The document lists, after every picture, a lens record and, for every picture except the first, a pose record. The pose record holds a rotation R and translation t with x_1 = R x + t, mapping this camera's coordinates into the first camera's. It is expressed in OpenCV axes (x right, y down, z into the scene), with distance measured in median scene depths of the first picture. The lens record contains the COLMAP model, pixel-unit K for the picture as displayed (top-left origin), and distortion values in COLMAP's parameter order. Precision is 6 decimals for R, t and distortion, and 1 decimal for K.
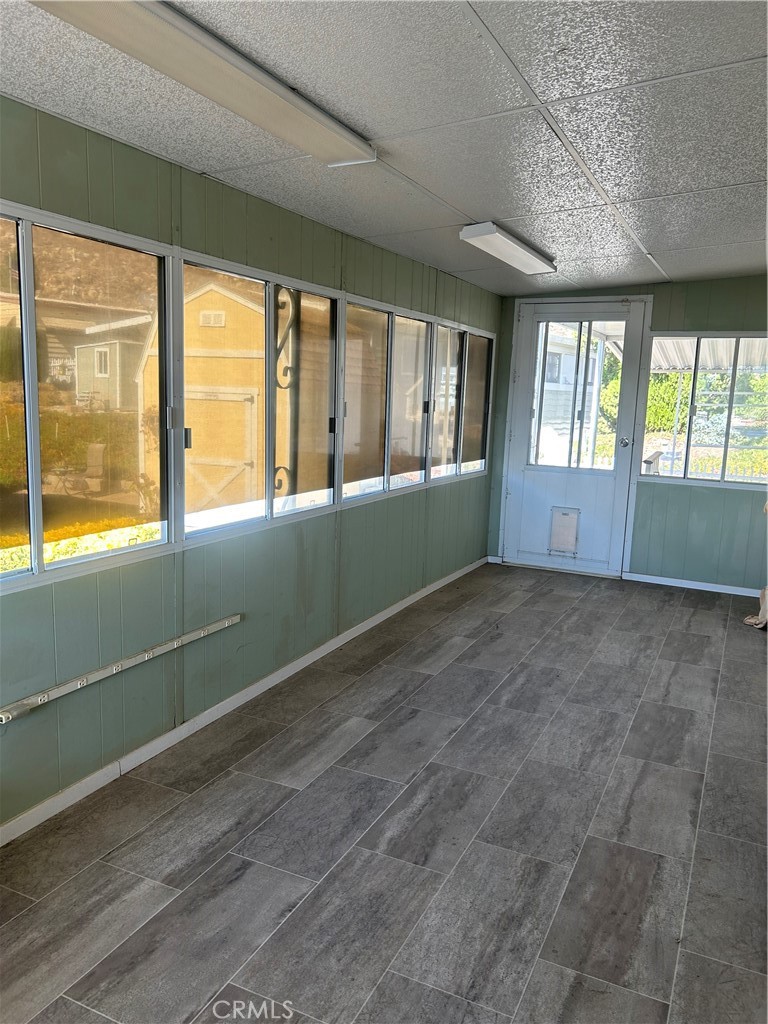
lens RADIAL K [[789.4, 0, 381.8], [0, 789.4, 505.3], [0, 0, 1]] dist [0.090684, -0.083643]
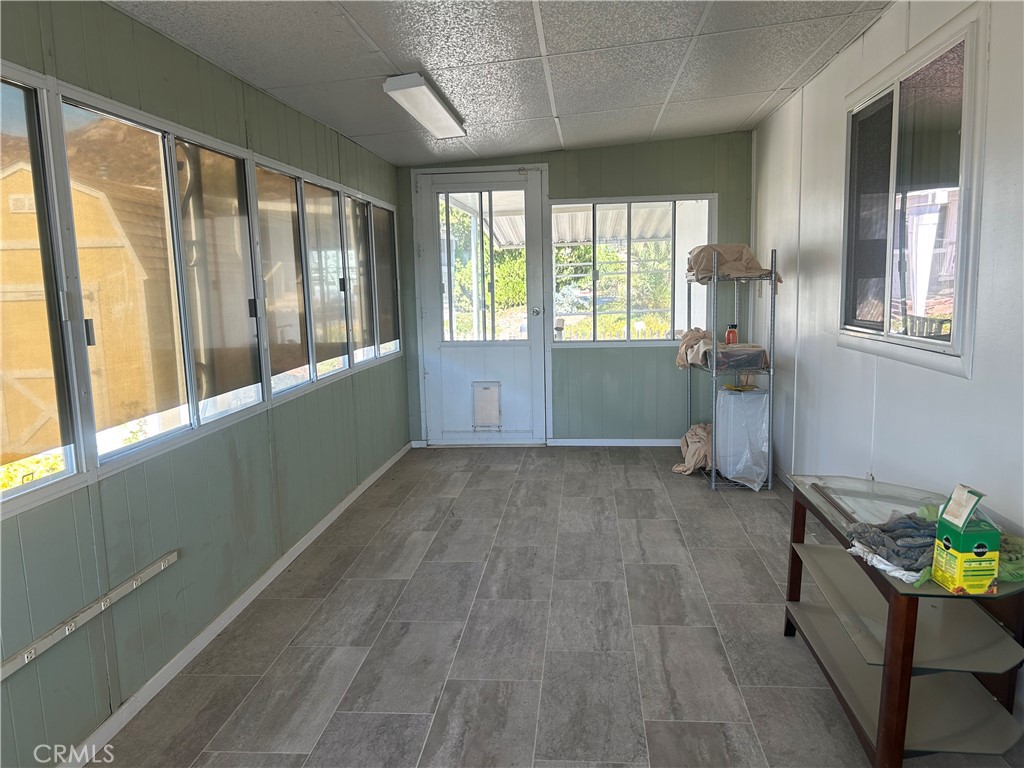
lens RADIAL K [[789.4, 0, 515.2], [0, 789.4, 385.5], [0, 0, 1]] dist [0.090684, -0.083643]
pose [[0.934833, -0.103919, 0.339542, -0.103791], [0.105979, 0.994289, 0.012528, -0.000661], [-0.338905, 0.024272, 0.940508, 0.113977]]
